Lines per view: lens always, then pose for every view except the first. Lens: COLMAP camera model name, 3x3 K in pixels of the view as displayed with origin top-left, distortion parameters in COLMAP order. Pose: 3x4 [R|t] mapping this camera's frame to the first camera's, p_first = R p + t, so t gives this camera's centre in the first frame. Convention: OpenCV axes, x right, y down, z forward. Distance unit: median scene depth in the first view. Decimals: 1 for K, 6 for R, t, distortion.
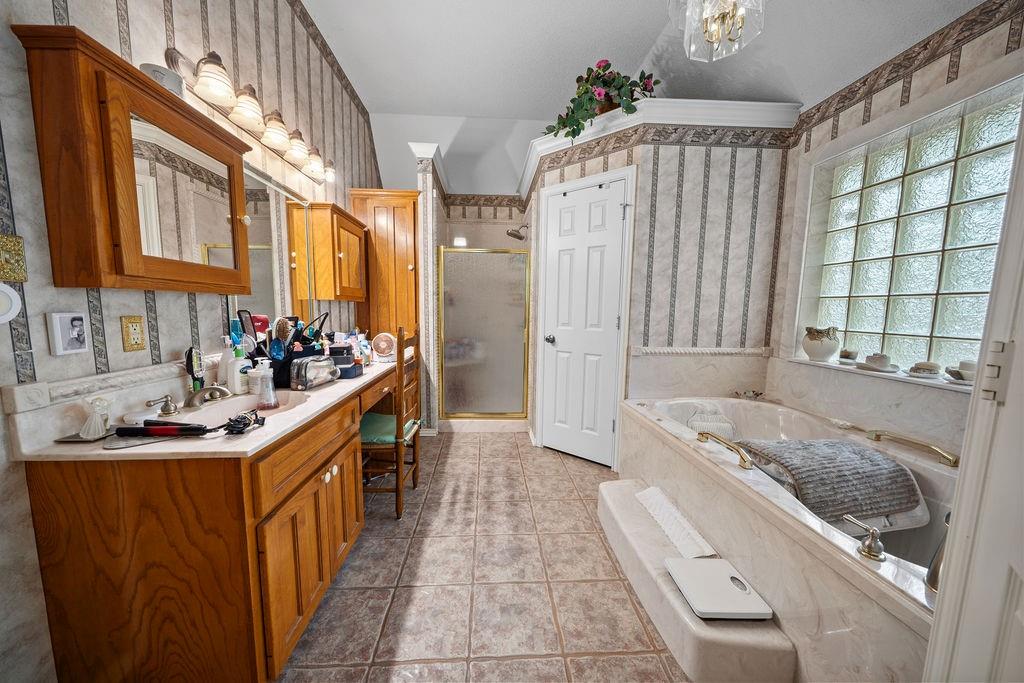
lens RADIAL K [[353.0, 0, 504.5], [0, 353.0, 346.4], [0, 0, 1]] dist [-0.005754, 0.000092]
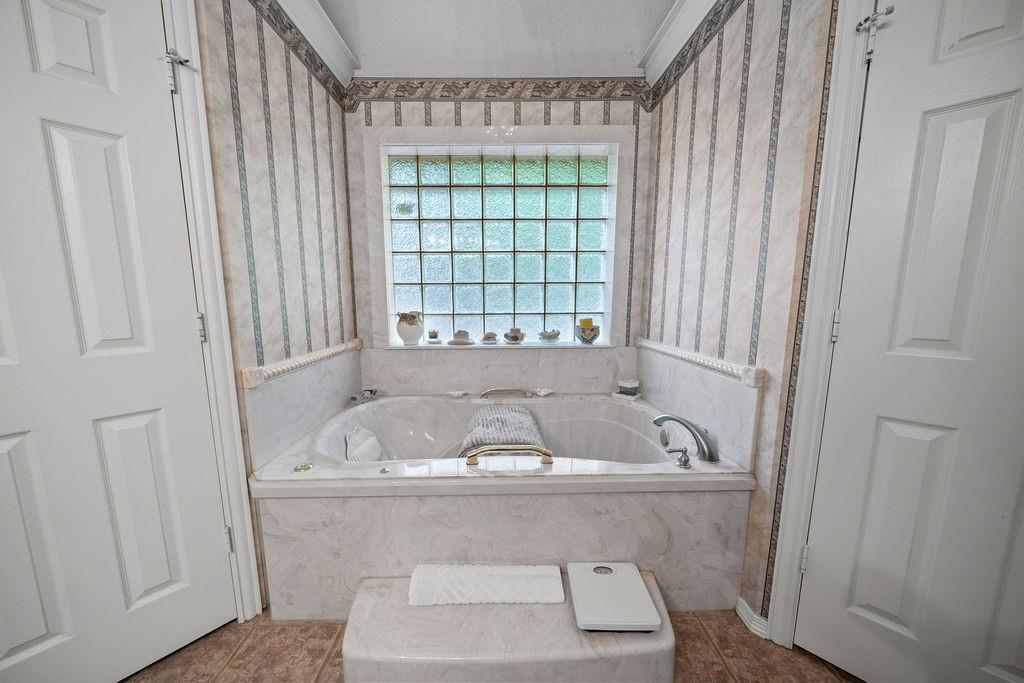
lens RADIAL K [[353.0, 0, 505.2], [0, 353.0, 345.2], [0, 0, 1]] dist [-0.005754, 0.000092]
pose [[0.034674, -0.146194, 0.988648, -0.139519], [0.116750, 0.983062, 0.141274, -0.074012], [-0.992556, 0.110527, 0.051155, 0.684920]]
